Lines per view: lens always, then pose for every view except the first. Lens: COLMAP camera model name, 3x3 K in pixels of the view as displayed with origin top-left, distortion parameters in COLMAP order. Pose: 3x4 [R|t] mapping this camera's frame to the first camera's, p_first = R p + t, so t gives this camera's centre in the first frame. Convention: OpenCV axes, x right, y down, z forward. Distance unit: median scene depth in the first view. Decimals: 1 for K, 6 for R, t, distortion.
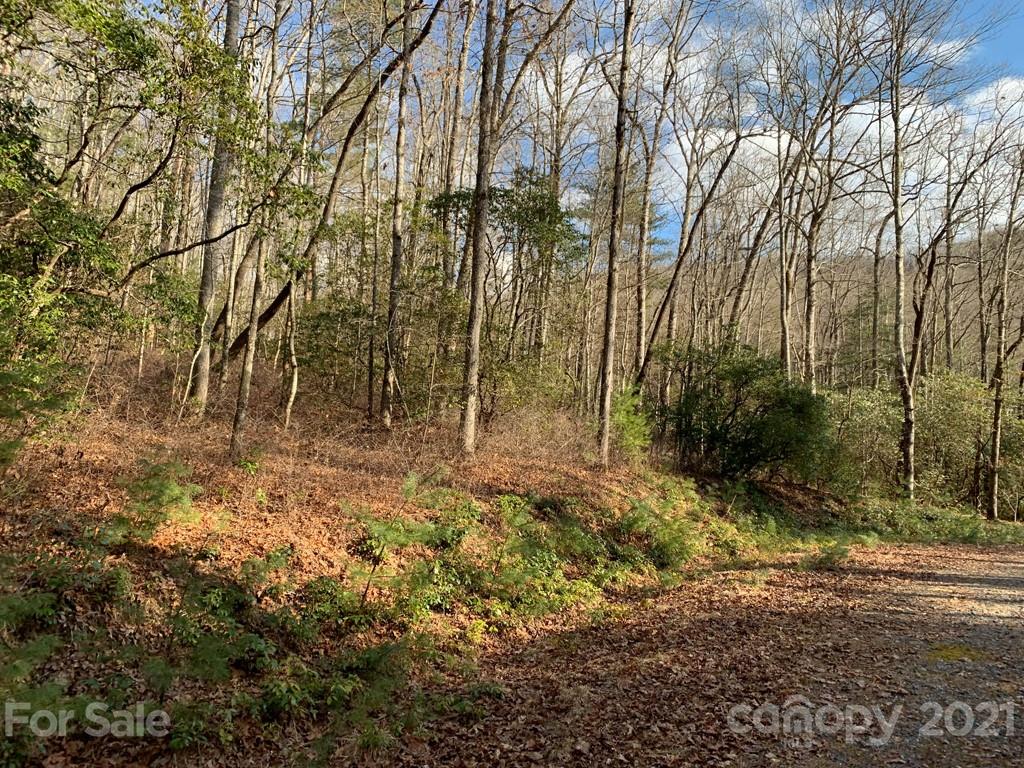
lens RADIAL K [[777.6, 0, 511.8], [0, 777.6, 375.0], [0, 0, 1]] dist [-0.005183, 0.003061]
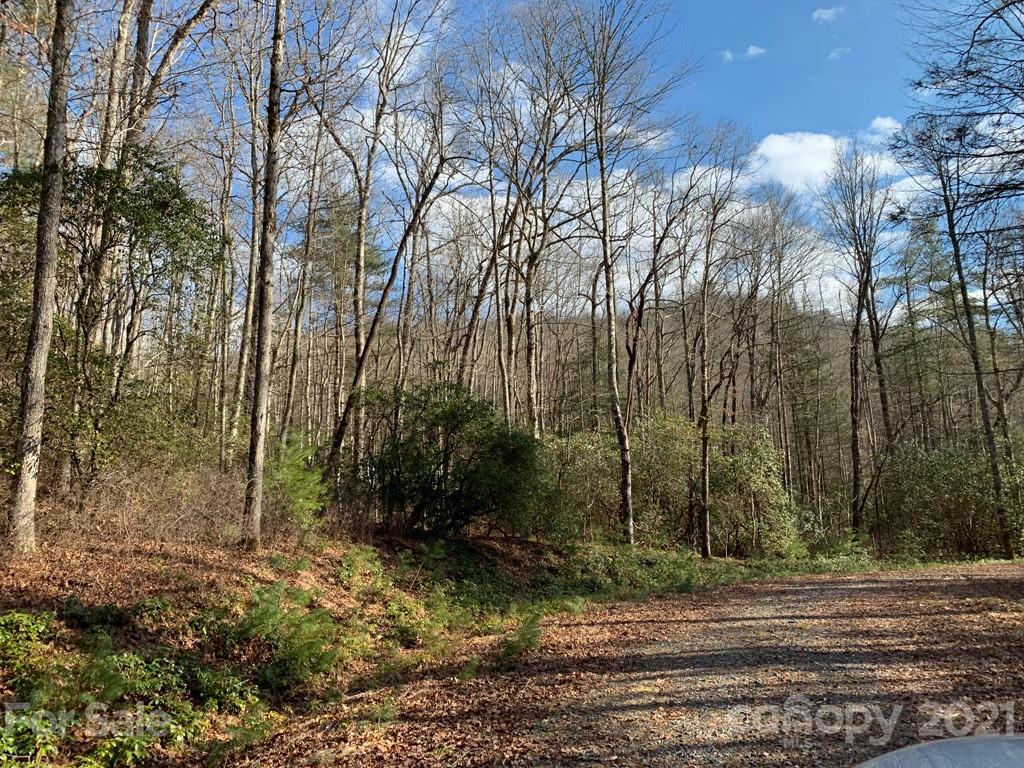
lens RADIAL K [[772.5, 0, 512.5], [0, 772.5, 376.9], [0, 0, 1]] dist [0.063805, -0.075454]
pose [[0.949896, -0.013898, 0.312256, 0.073758], [0.036048, 0.997216, -0.065277, 0.010543], [-0.310479, 0.073262, 0.947753, 0.114214]]
